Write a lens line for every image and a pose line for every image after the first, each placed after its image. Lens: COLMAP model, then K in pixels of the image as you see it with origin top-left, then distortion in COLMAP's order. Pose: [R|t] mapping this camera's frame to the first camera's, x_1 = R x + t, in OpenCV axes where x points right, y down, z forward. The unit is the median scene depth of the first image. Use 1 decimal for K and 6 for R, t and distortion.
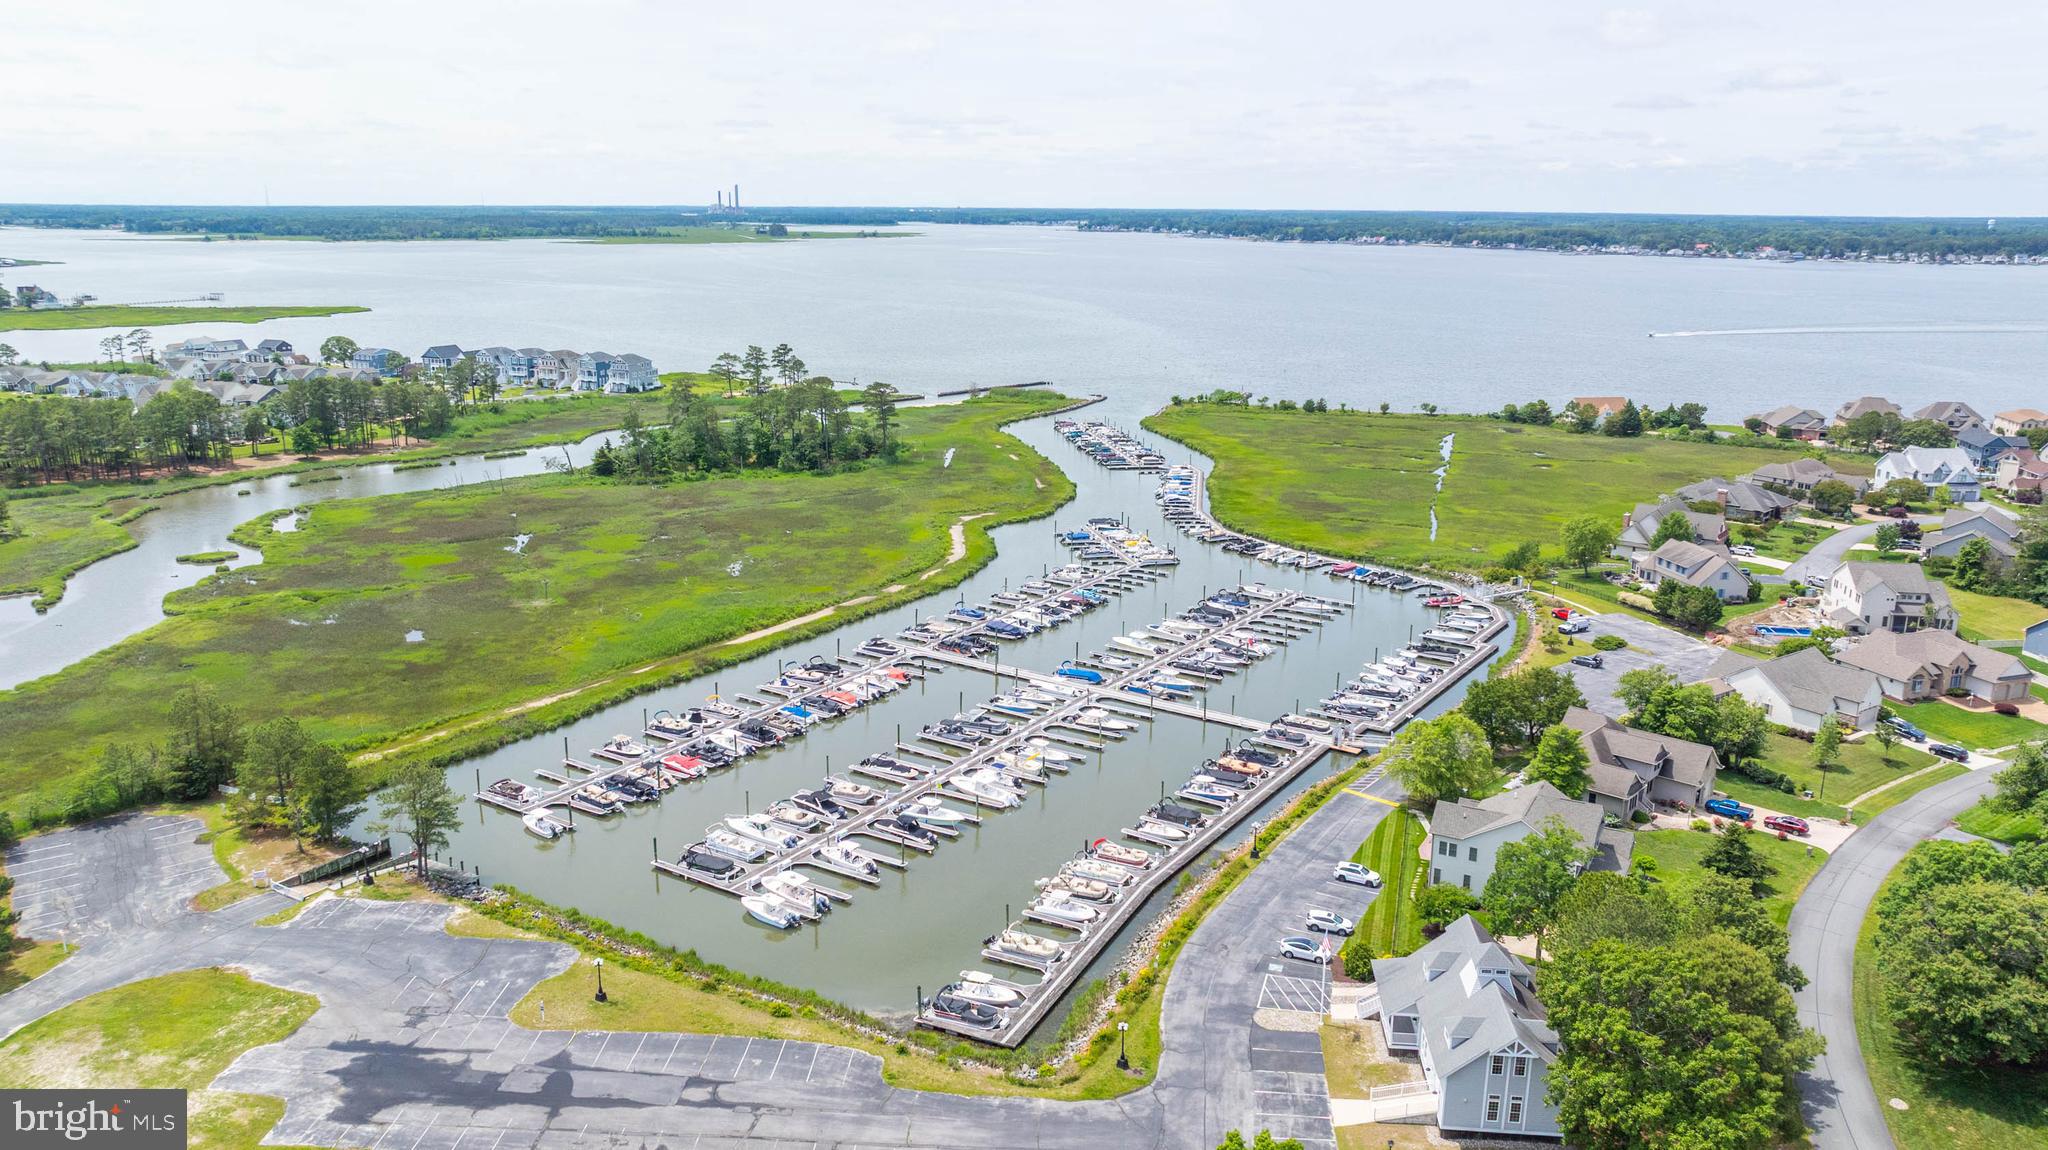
lens RADIAL K [[1455.4, 0, 1025.0], [0, 1455.4, 573.0], [0, 0, 1]] dist [-0.023102, 0.016761]
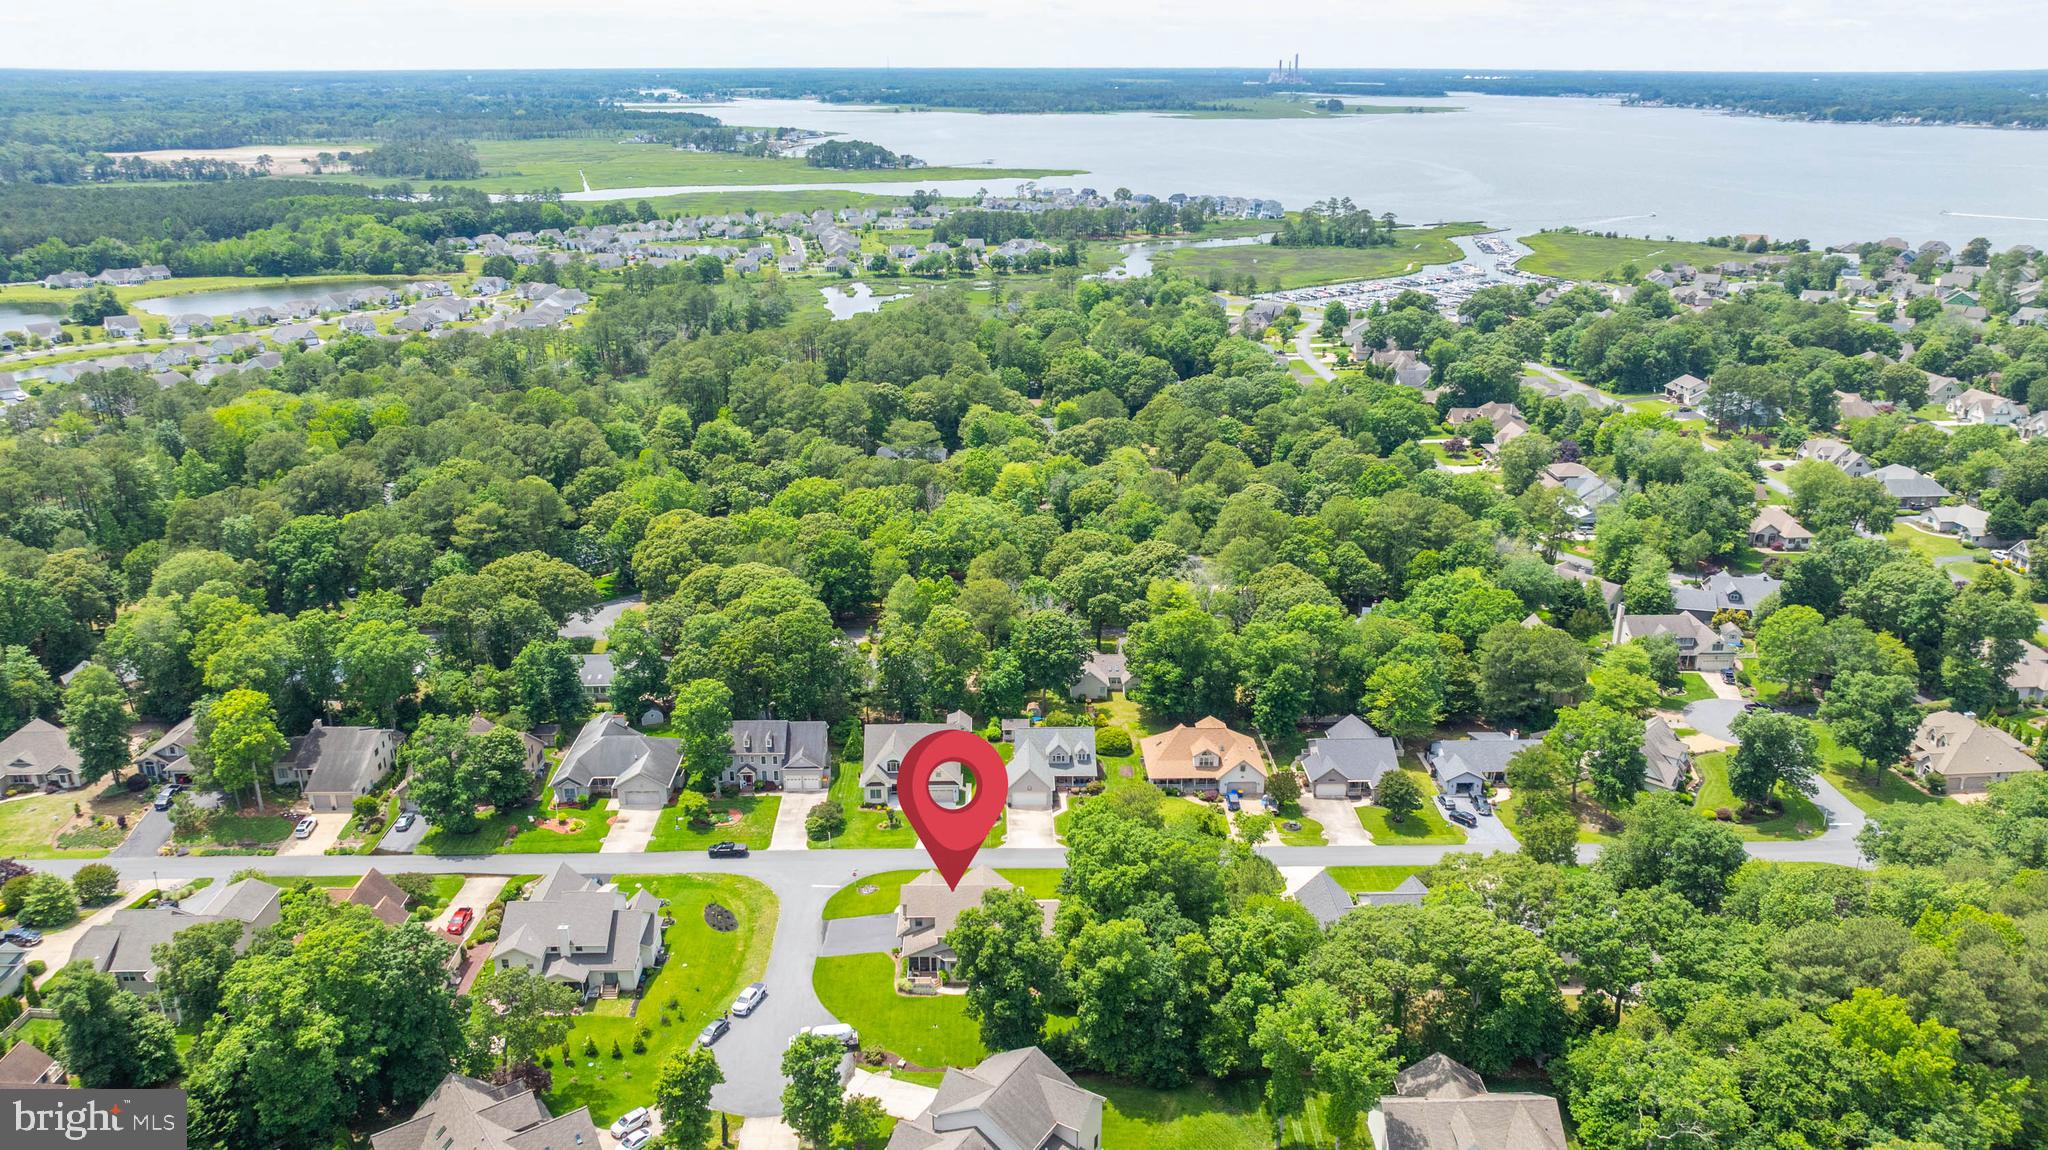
lens RADIAL K [[1455.4, 0, 1020.2], [0, 1455.4, 567.0], [0, 0, 1]] dist [-0.023102, 0.016761]
pose [[0.934602, 0.111037, -0.337919, 0.149091], [-0.081675, 0.991635, 0.099947, 0.188706], [0.346190, -0.065811, 0.935853, -1.086941]]
